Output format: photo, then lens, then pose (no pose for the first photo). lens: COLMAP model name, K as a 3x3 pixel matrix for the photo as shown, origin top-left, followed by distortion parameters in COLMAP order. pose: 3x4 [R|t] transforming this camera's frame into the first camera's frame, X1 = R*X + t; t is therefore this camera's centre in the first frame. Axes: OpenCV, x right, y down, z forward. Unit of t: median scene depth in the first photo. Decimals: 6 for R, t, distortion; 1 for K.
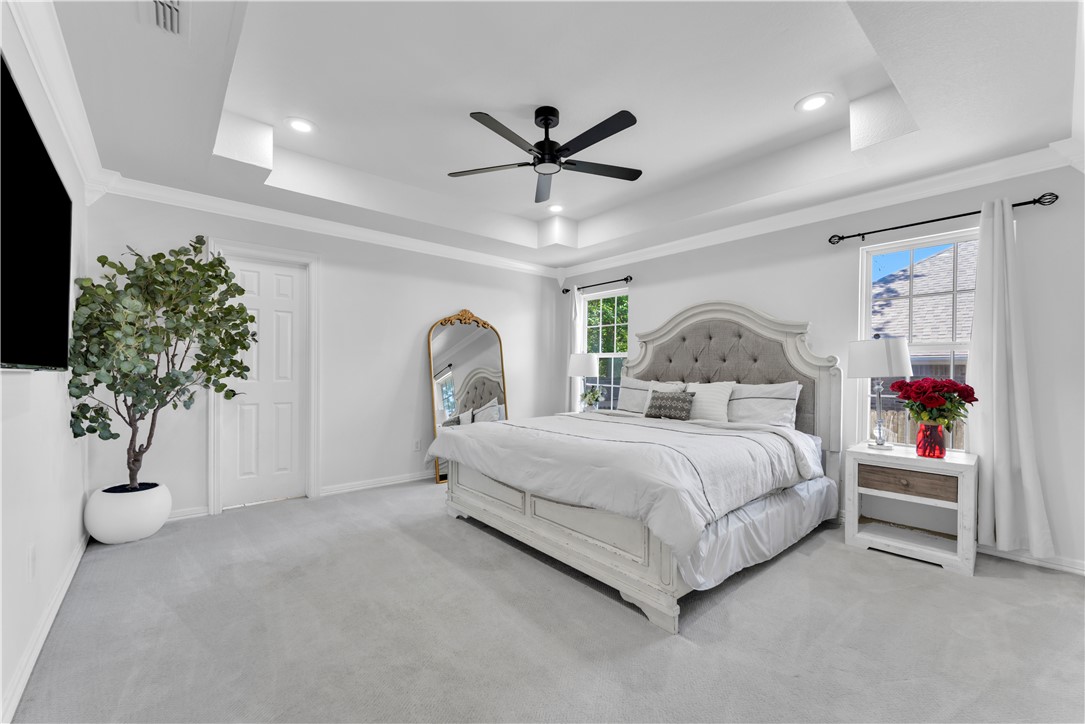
lens RADIAL K [[435.9, 0, 543.6], [0, 435.9, 365.6], [0, 0, 1]] dist [0.002502, 0.000004]
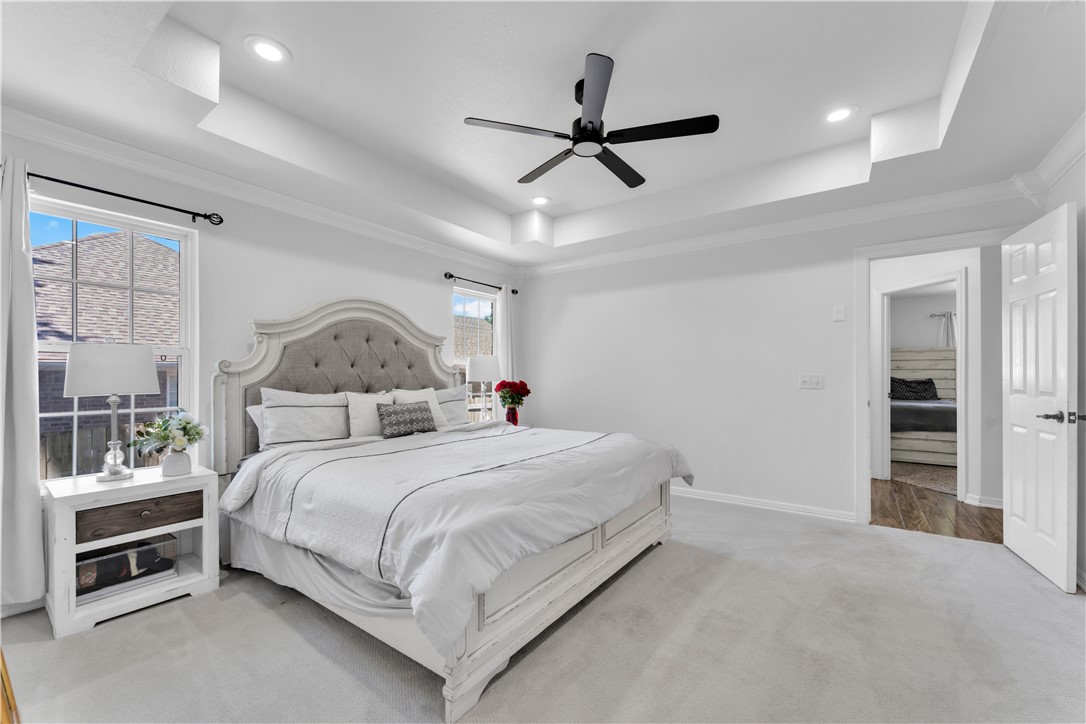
lens RADIAL K [[436.3, 0, 540.7], [0, 436.3, 371.8], [0, 0, 1]] dist [0.002502, 0.000004]
pose [[-0.230122, 0.002227, 0.973159, -0.623818], [-0.005716, 0.999977, -0.003640, 0.000863], [-0.973145, -0.006401, -0.230104, 0.974574]]
